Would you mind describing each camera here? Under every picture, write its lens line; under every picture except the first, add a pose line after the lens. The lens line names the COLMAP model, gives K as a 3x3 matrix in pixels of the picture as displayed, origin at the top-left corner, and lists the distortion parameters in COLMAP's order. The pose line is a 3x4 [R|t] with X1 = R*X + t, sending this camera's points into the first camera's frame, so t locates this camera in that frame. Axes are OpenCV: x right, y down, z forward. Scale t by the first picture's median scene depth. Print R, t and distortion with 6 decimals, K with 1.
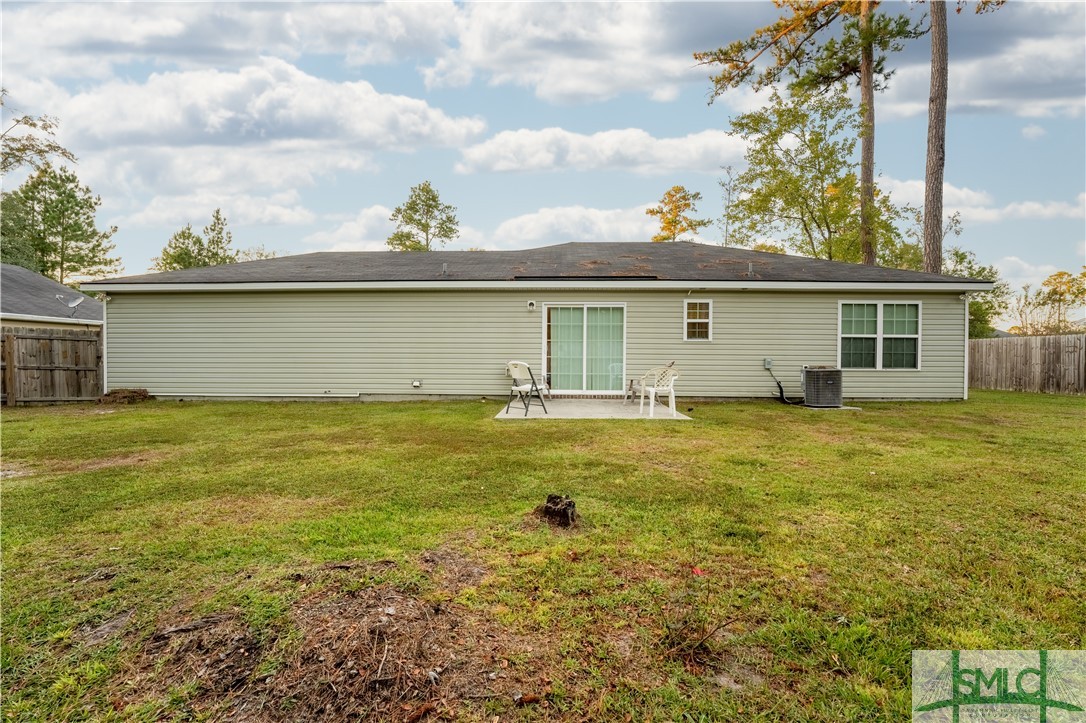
lens RADIAL K [[451.2, 0, 543.0], [0, 451.2, 361.5], [0, 0, 1]] dist [-0.002509, -0.000098]
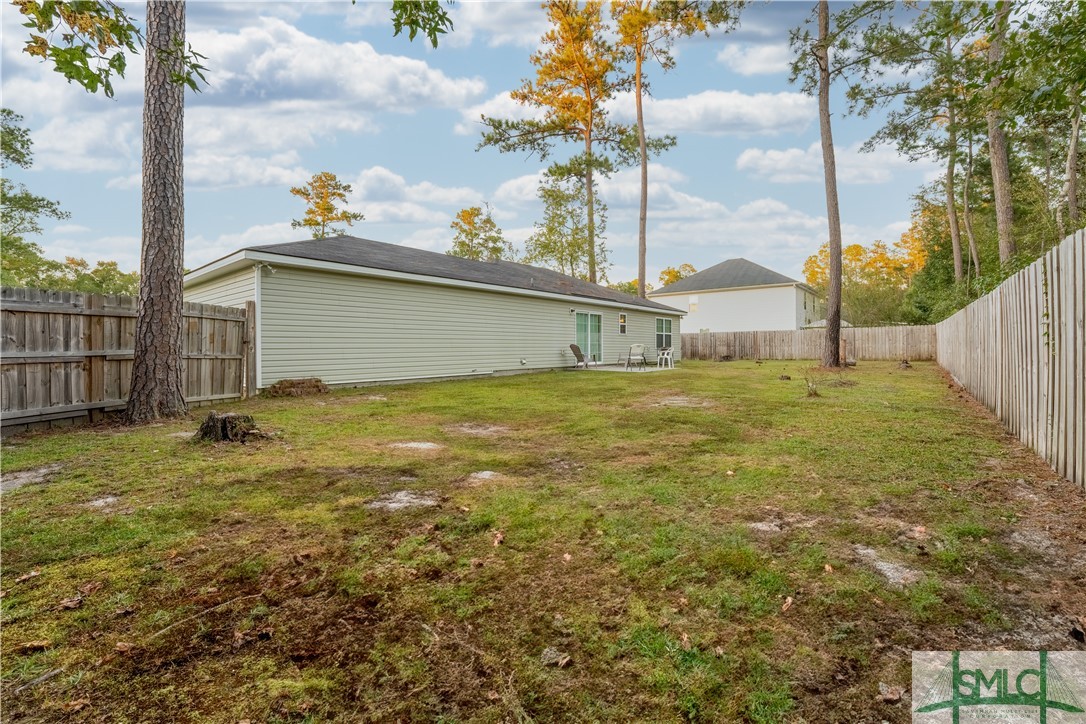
lens RADIAL K [[451.2, 0, 543.0], [0, 451.2, 362.0], [0, 0, 1]] dist [-0.002509, -0.000098]
pose [[0.612200, -0.032220, 0.790046, -1.308391], [0.011021, 0.999420, 0.032218, 0.004990], [-0.790626, -0.011017, 0.612200, 0.084326]]
